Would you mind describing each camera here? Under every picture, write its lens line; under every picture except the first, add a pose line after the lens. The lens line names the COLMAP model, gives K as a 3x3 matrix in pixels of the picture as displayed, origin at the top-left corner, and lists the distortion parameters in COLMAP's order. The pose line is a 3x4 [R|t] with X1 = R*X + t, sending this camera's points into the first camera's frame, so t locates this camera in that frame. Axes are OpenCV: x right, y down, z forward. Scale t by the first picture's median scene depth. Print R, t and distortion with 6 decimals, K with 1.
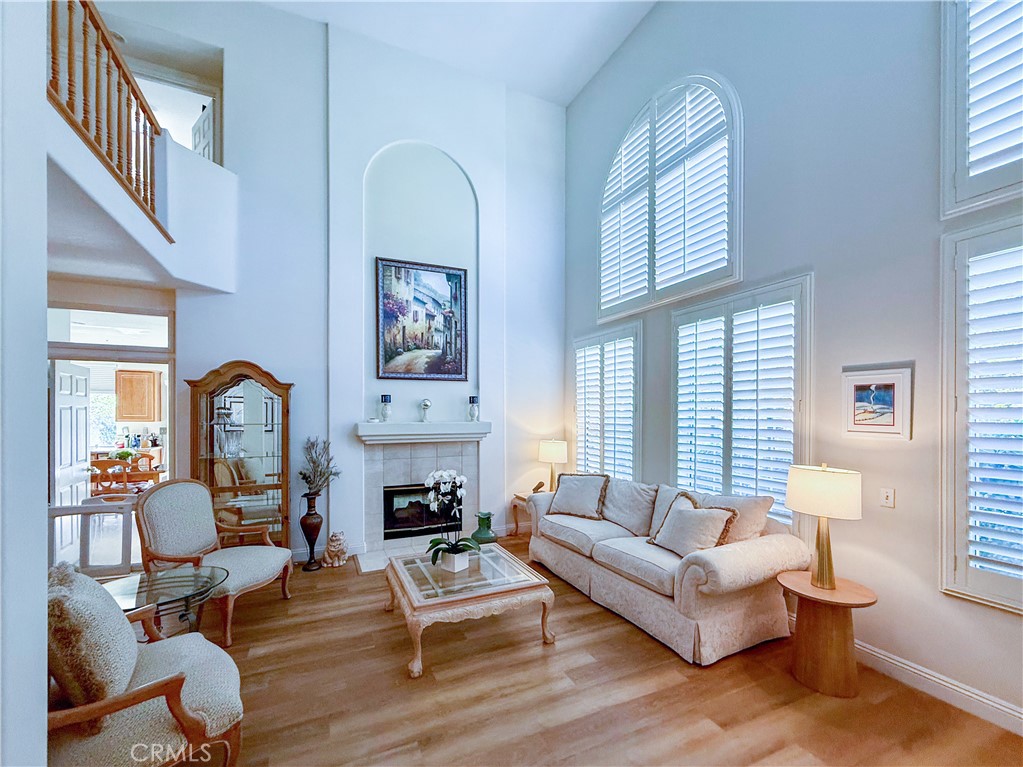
lens RADIAL K [[420.4, 0, 500.8], [0, 420.4, 411.8], [0, 0, 1]] dist [-0.000285, 0.001367]
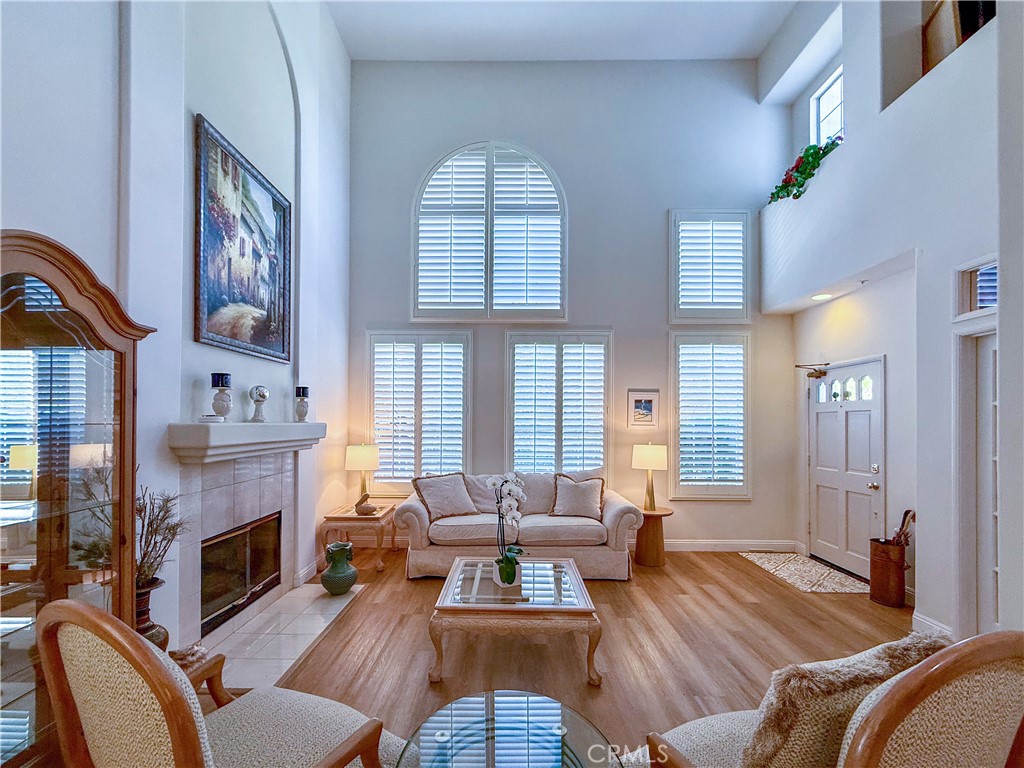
lens RADIAL K [[420.8, 0, 517.8], [0, 420.8, 416.8], [0, 0, 1]] dist [-0.000285, 0.001367]
pose [[0.428210, 0.011993, 0.903600, -0.585282], [-0.008513, 0.999921, -0.009238, 0.018767], [-0.903639, -0.003737, 0.428278, 0.389050]]
